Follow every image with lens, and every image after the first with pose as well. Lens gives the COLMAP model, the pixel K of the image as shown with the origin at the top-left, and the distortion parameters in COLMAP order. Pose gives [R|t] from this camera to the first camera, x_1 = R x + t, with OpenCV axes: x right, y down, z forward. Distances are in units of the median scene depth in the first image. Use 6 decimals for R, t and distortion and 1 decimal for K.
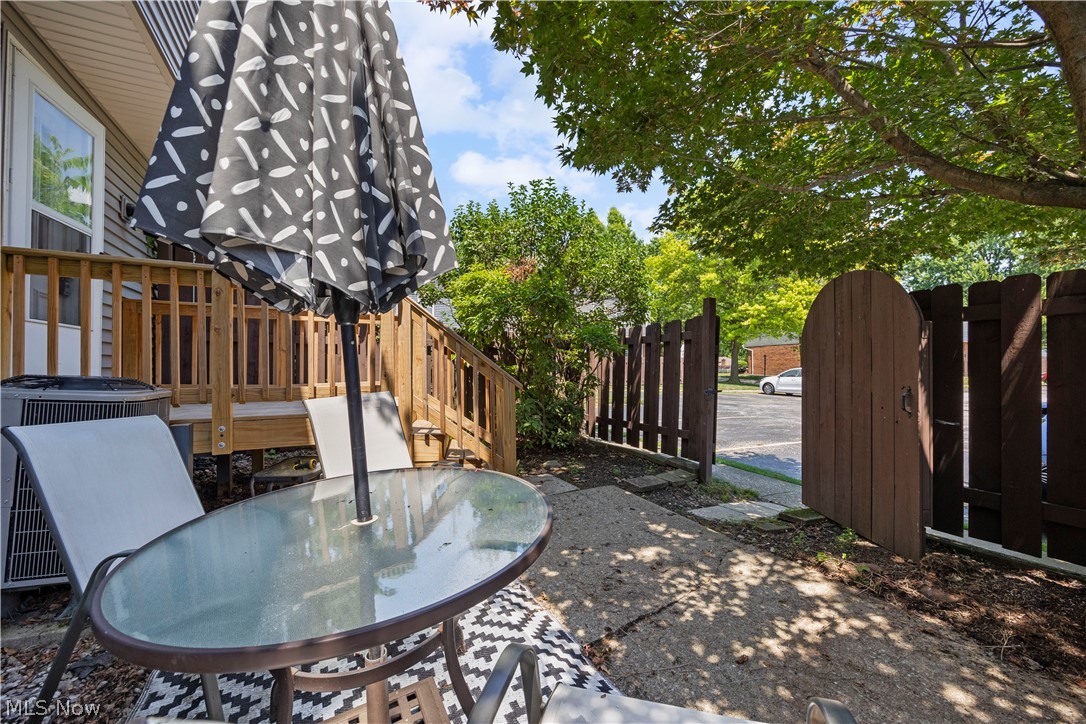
lens RADIAL K [[418.7, 0, 546.7], [0, 418.7, 364.0], [0, 0, 1]] dist [-0.001584, -0.000289]
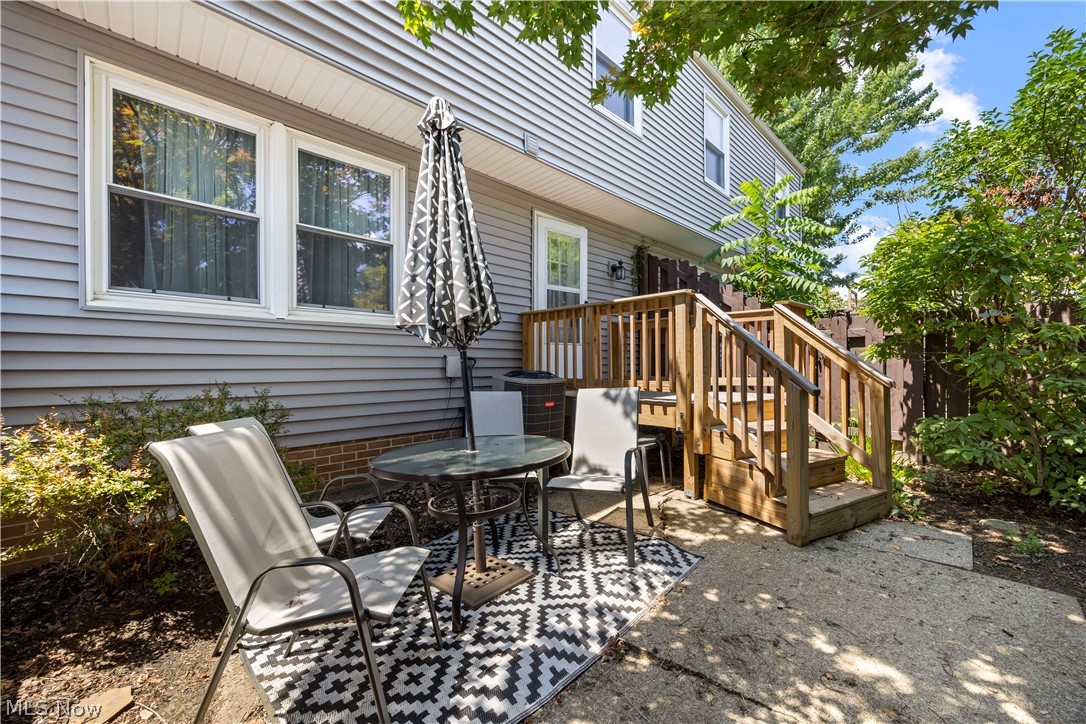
lens RADIAL K [[418.7, 0, 544.8], [0, 418.7, 366.1], [0, 0, 1]] dist [-0.001584, -0.000289]
pose [[0.279768, 0.005614, -0.960051, 0.894062], [0.018434, 0.999767, 0.011219, -0.019538], [0.959891, -0.020836, 0.279600, 0.467534]]
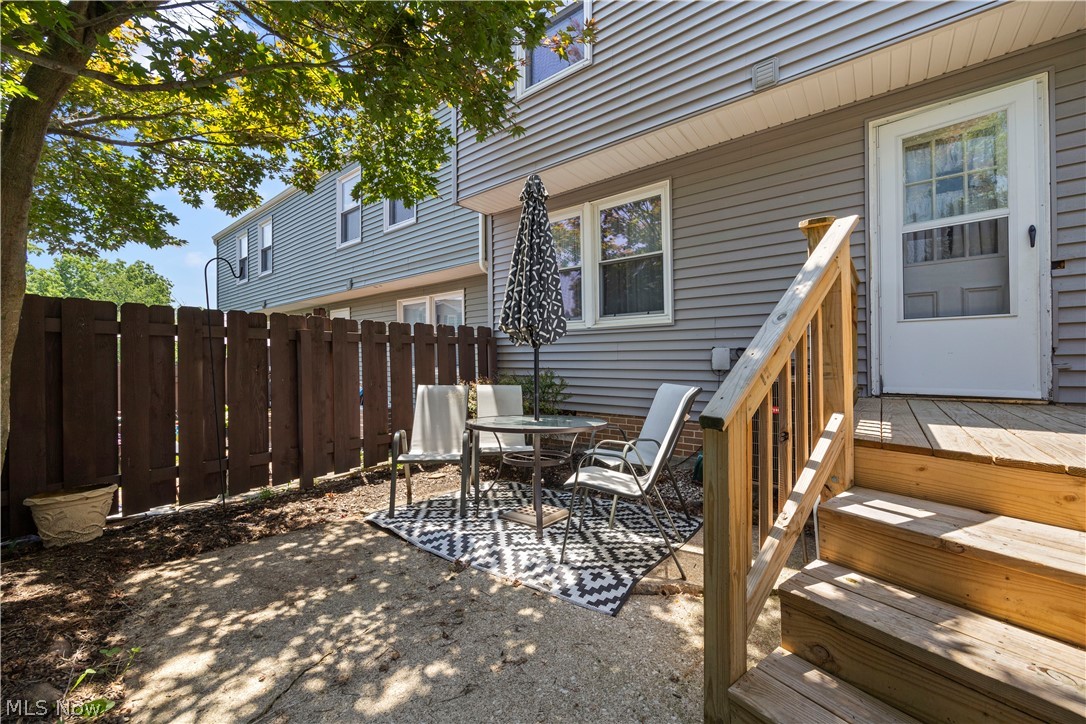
lens RADIAL K [[418.7, 0, 536.3], [0, 418.7, 358.7], [0, 0, 1]] dist [-0.001584, -0.000289]
pose [[-0.919848, 0.014069, -0.392022, 0.363139], [0.019618, 0.999756, -0.010154, -0.000270], [0.391784, -0.017031, -0.919900, 2.052736]]
